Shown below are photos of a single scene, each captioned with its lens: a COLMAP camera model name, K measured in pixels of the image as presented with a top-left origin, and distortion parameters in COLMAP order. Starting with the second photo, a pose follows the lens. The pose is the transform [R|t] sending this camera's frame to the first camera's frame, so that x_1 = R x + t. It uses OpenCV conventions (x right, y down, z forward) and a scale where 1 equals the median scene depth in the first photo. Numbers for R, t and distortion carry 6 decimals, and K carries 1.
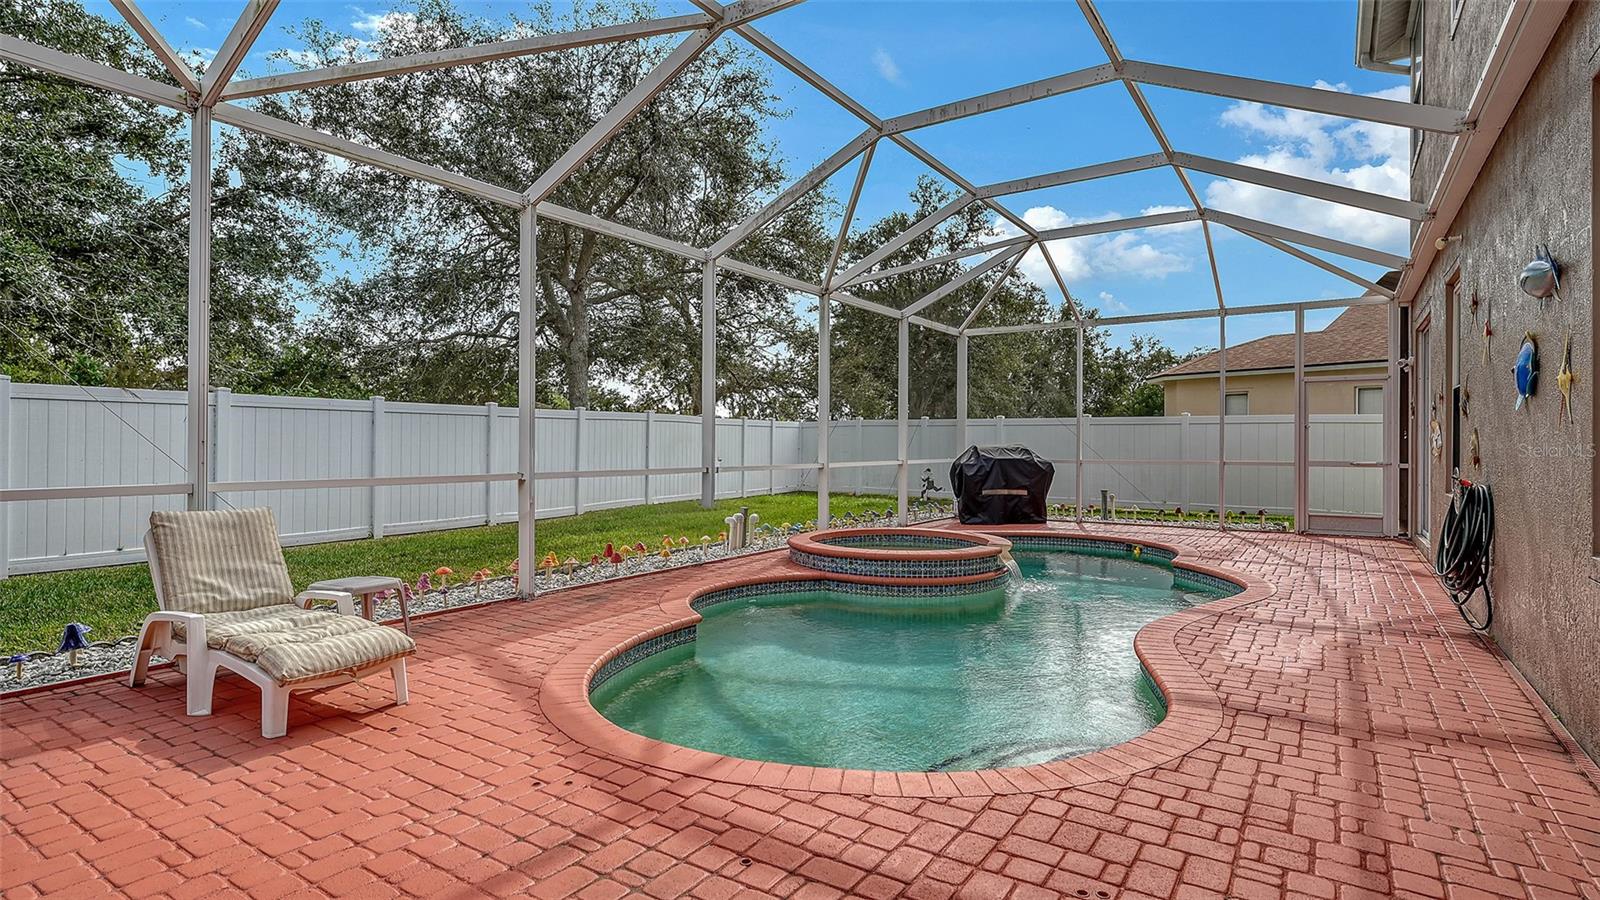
lens RADIAL K [[805.1, 0, 791.1], [0, 805.1, 436.0], [0, 0, 1]] dist [-0.003823, -0.000105]
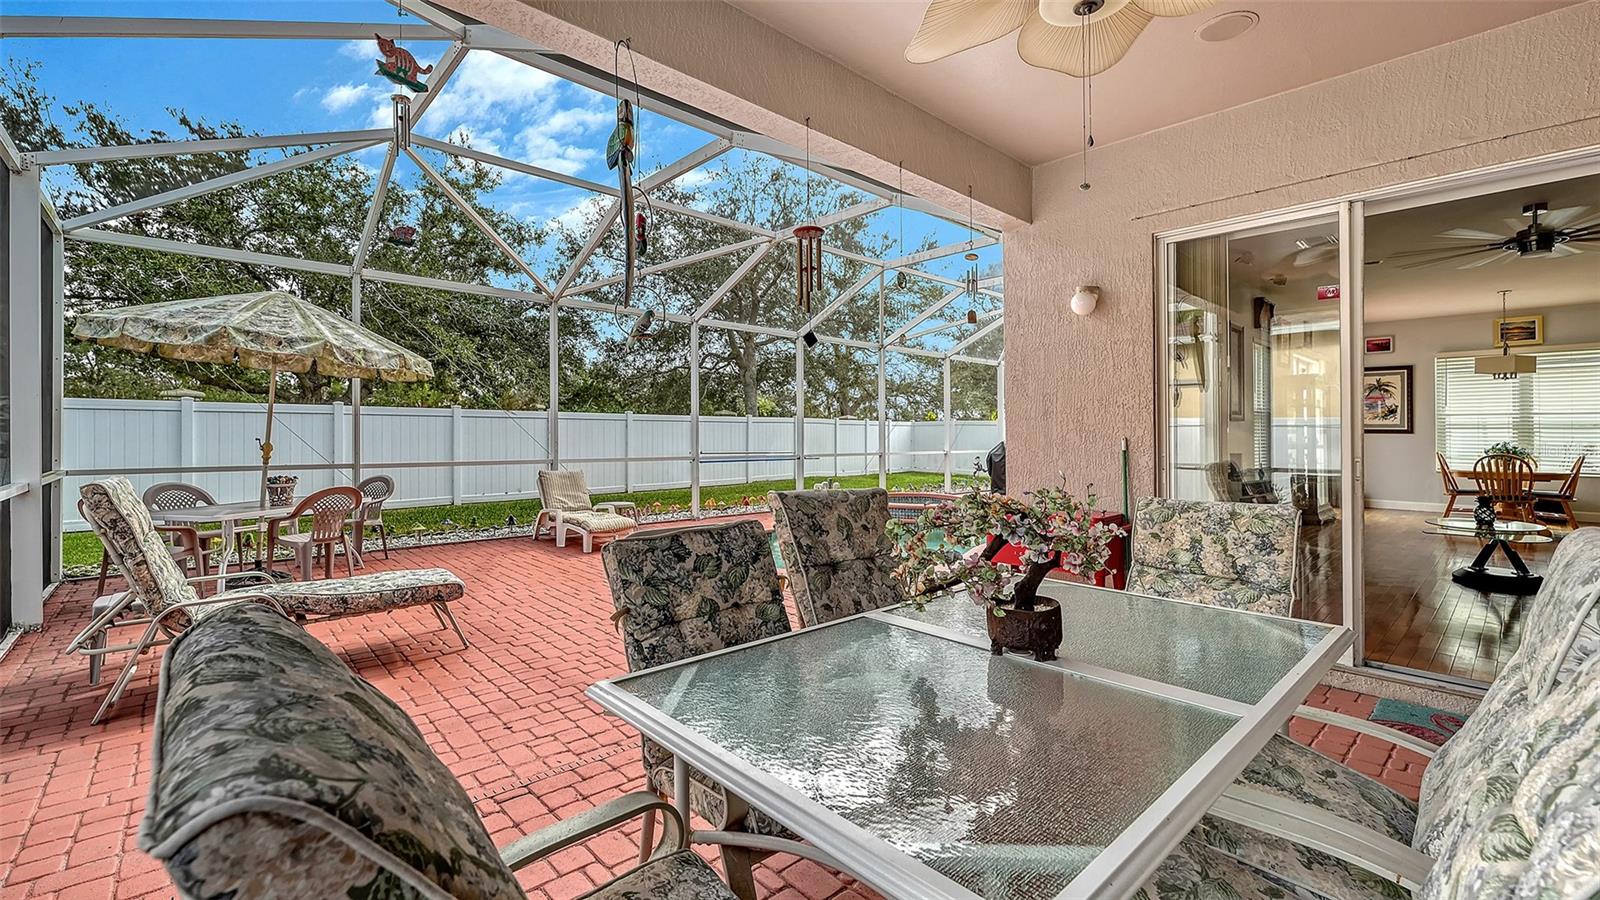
lens RADIAL K [[668.6, 0, 805.2], [0, 668.6, 460.1], [0, 0, 1]] dist [0.000566, 0.000009]
pose [[0.974149, 0.012286, -0.225571, 0.156227], [-0.001486, 0.998847, 0.047985, -0.012666], [0.225900, -0.046409, 0.973044, -0.274886]]
